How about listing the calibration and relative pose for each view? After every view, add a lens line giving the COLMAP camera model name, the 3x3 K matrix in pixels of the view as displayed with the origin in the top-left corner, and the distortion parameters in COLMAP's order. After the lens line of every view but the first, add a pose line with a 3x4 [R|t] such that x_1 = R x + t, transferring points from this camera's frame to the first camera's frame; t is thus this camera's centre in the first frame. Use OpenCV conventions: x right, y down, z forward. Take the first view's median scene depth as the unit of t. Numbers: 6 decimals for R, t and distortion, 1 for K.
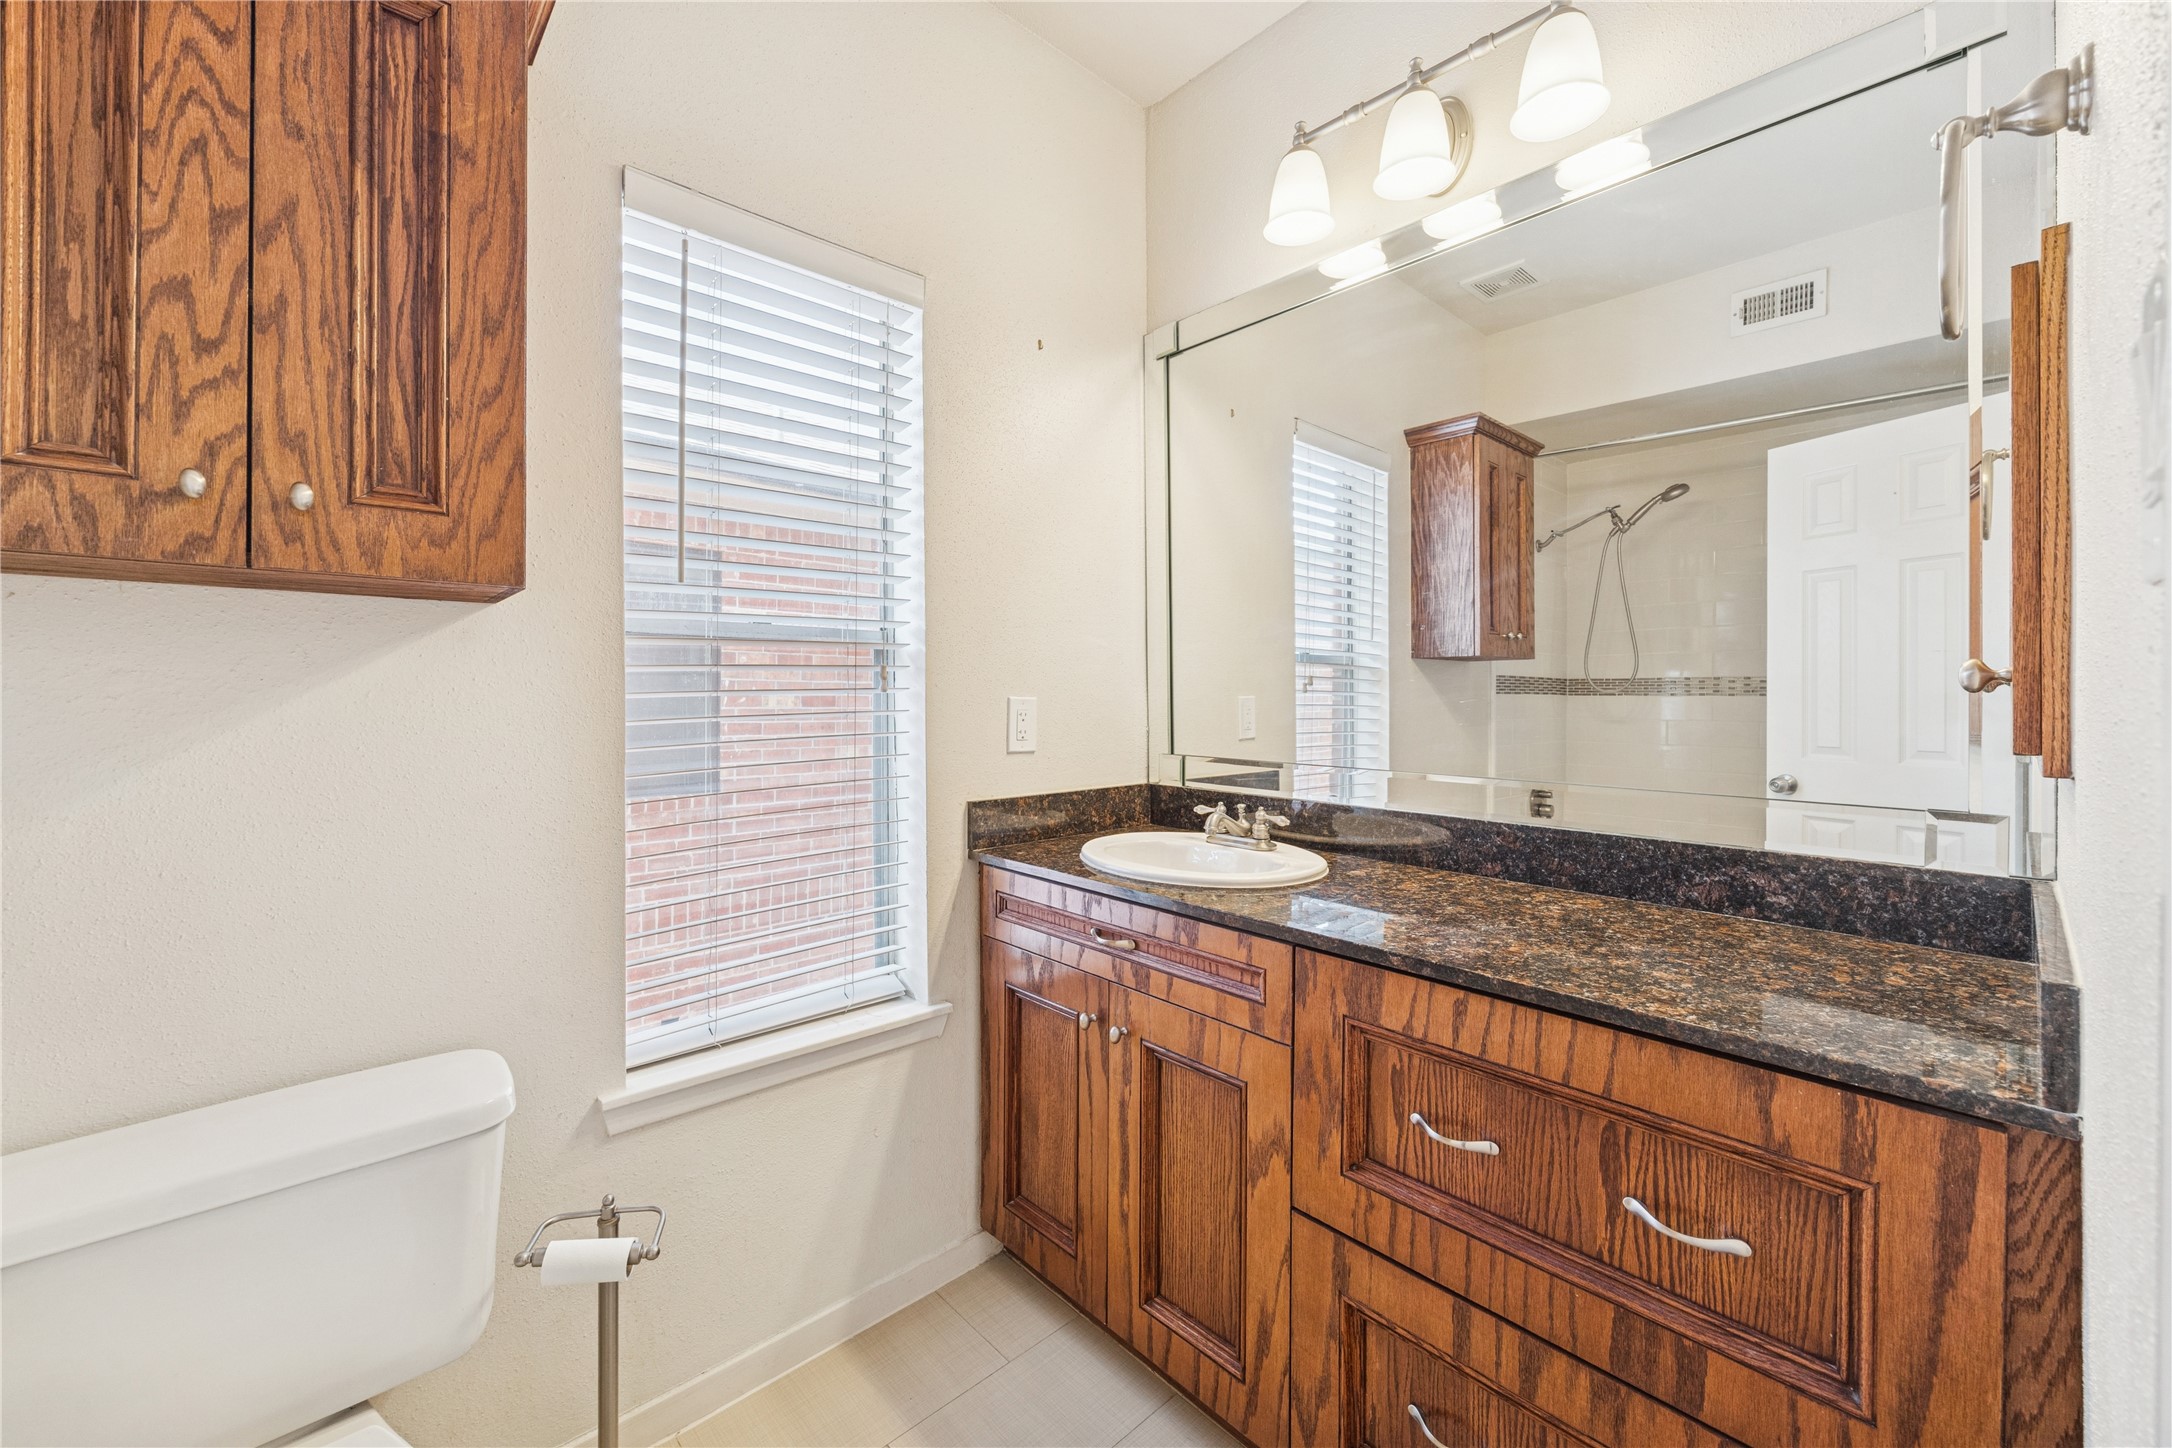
lens RADIAL K [[844.3, 0, 1060.0], [0, 844.3, 693.5], [0, 0, 1]] dist [0.000954, -0.000252]
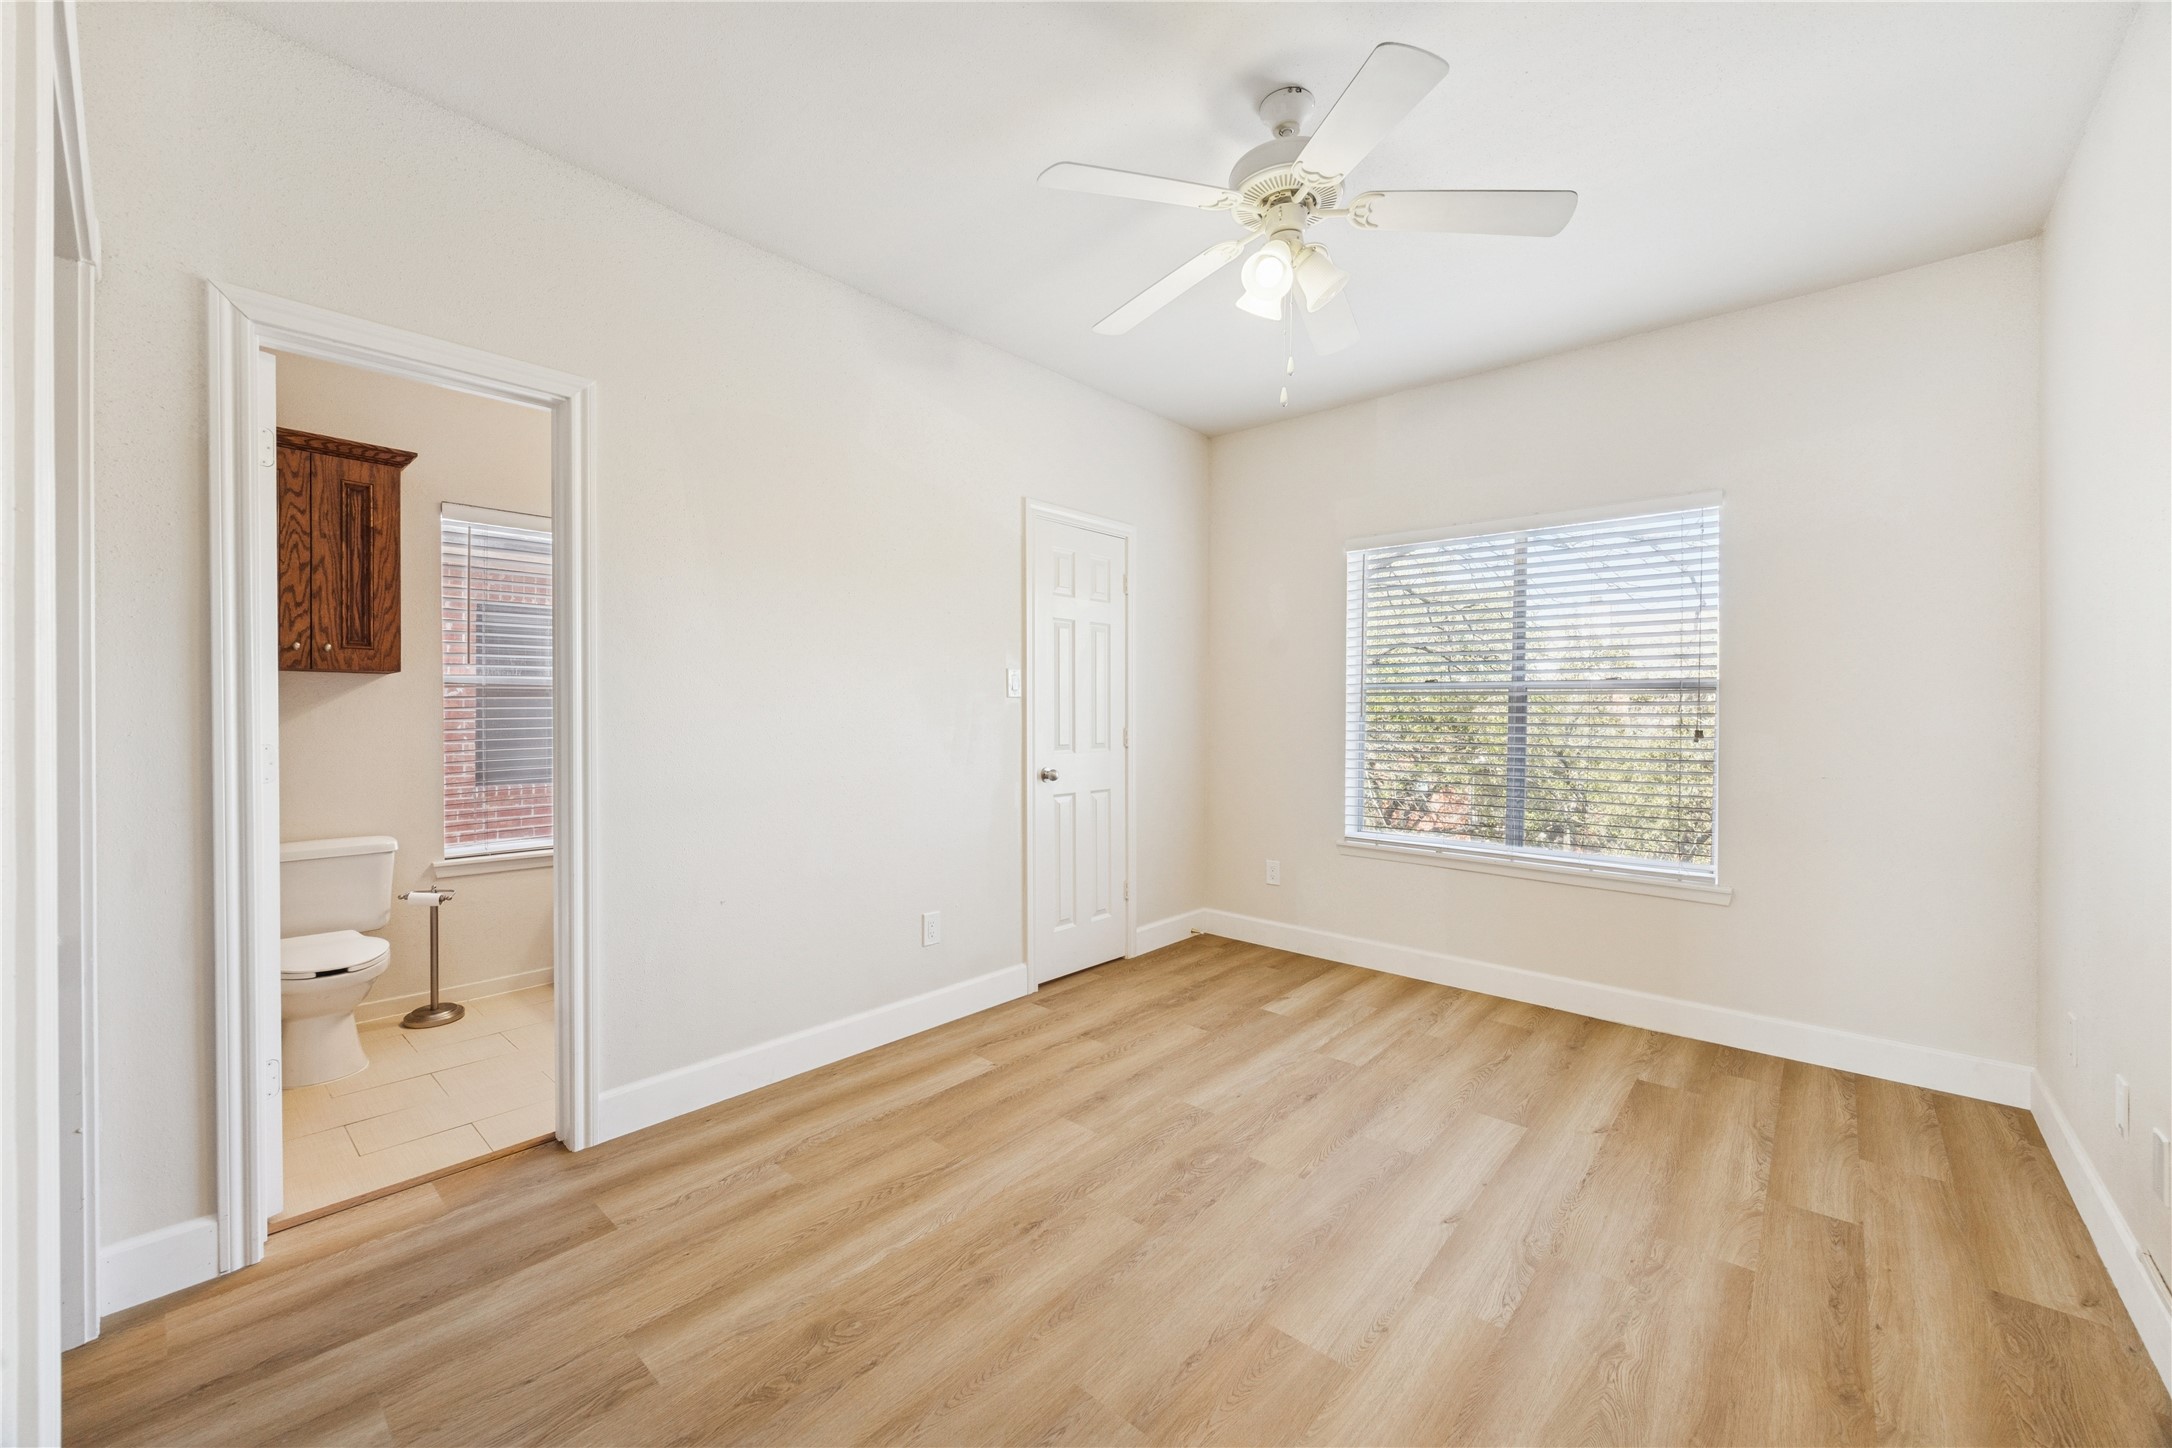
lens RADIAL K [[844.3, 0, 1089.3], [0, 844.3, 722.2], [0, 0, 1]] dist [0.000954, -0.000252]
pose [[0.992806, -0.002336, 0.119708, 1.431085], [0.001589, 0.999979, 0.006334, 0.038992], [-0.119720, -0.006098, 0.992789, -2.266141]]
